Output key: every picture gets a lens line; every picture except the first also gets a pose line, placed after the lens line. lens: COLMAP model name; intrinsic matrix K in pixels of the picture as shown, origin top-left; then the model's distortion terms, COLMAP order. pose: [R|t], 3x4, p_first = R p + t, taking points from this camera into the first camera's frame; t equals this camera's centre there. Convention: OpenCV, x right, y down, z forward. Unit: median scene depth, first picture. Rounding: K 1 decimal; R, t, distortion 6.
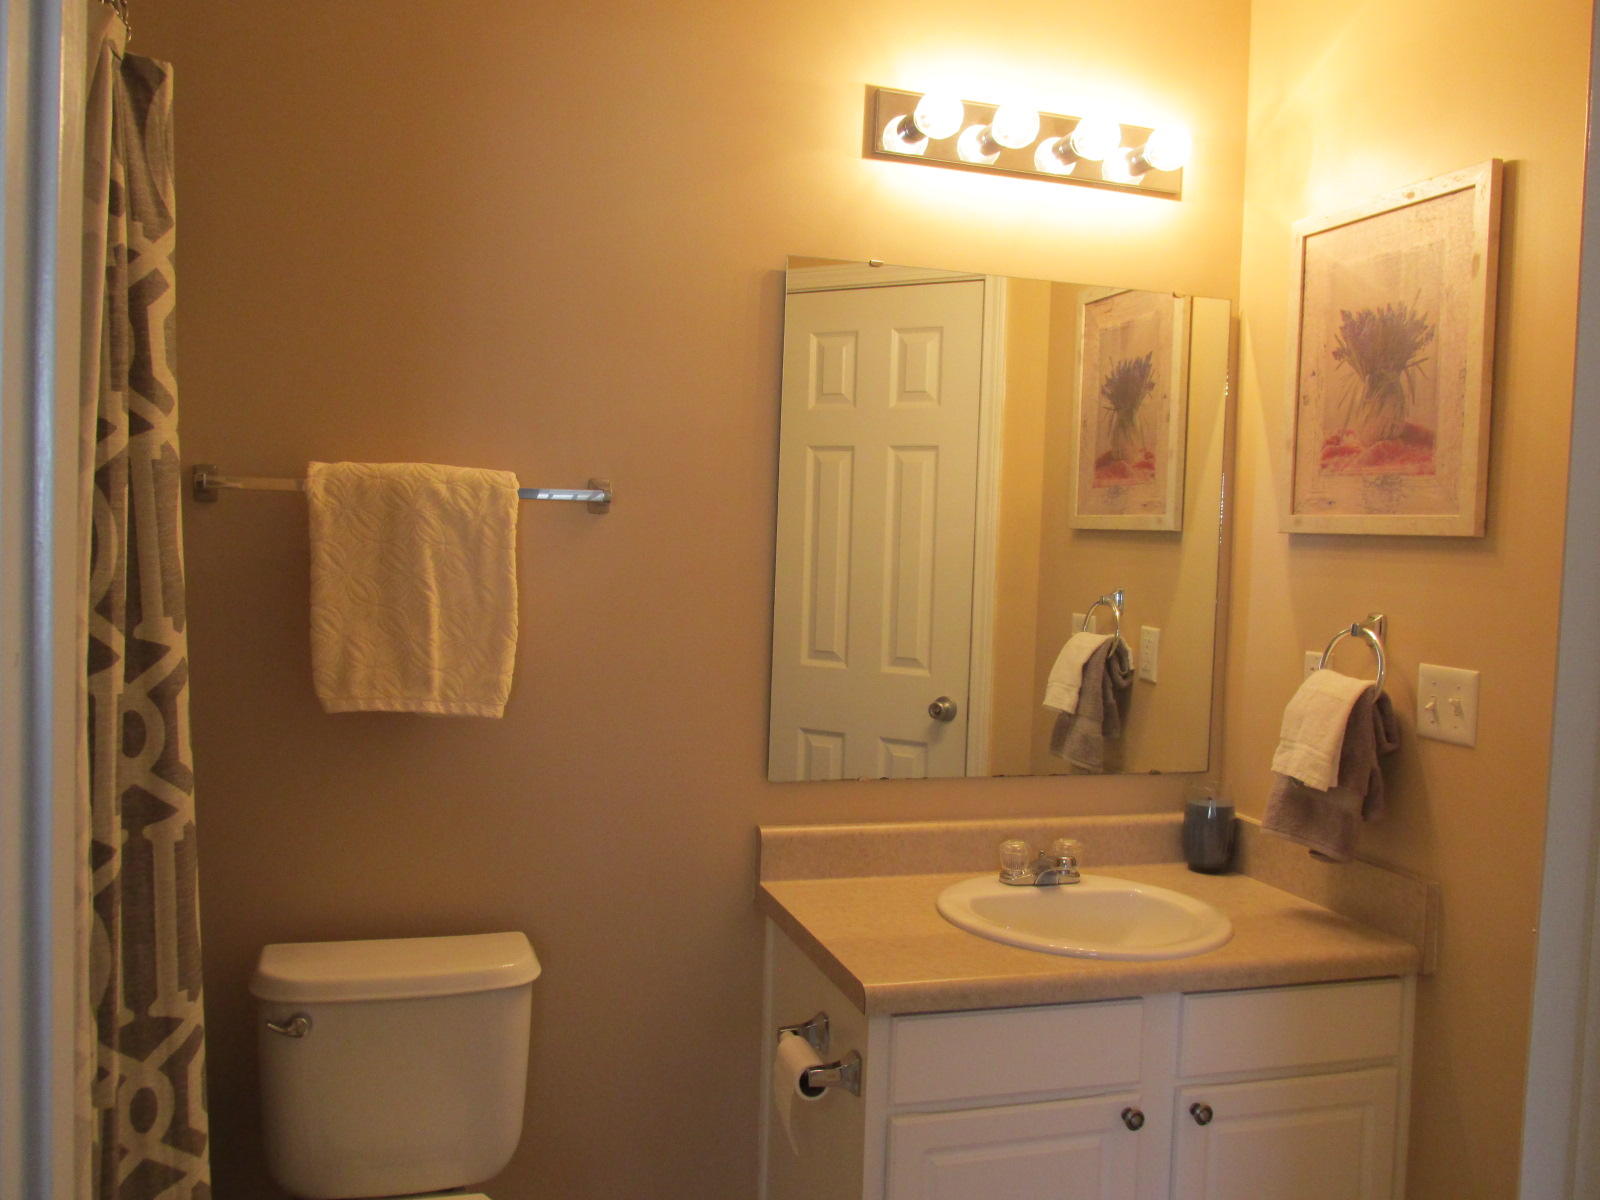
lens RADIAL K [[1337.0, 0, 776.0], [0, 1337.0, 594.9], [0, 0, 1]] dist [-0.052512, 0.004361]
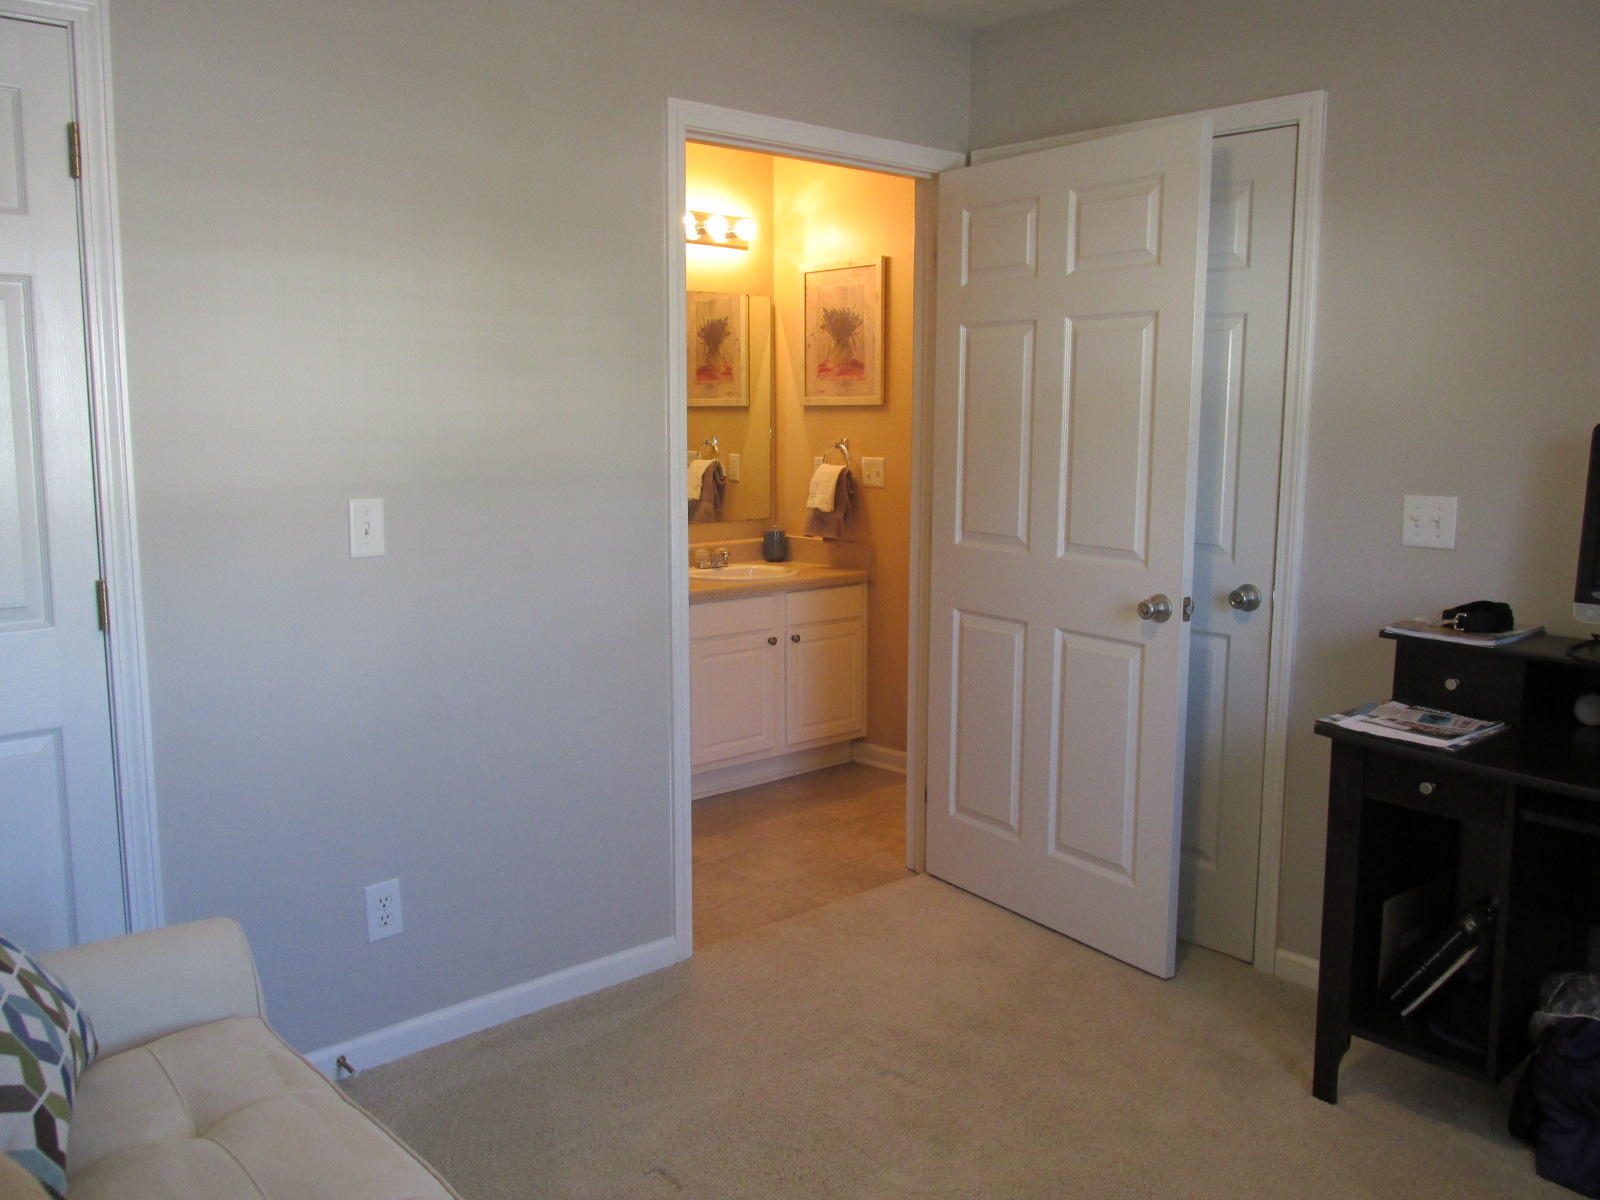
lens RADIAL K [[1337.0, 0, 776.0], [0, 1337.0, 594.9], [0, 0, 1]] dist [-0.052512, 0.004361]
pose [[0.906810, -0.092143, 0.411346, -0.648469], [0.052952, 0.992987, 0.105699, 0.031921], [-0.418200, -0.074067, 0.905330, -1.108213]]
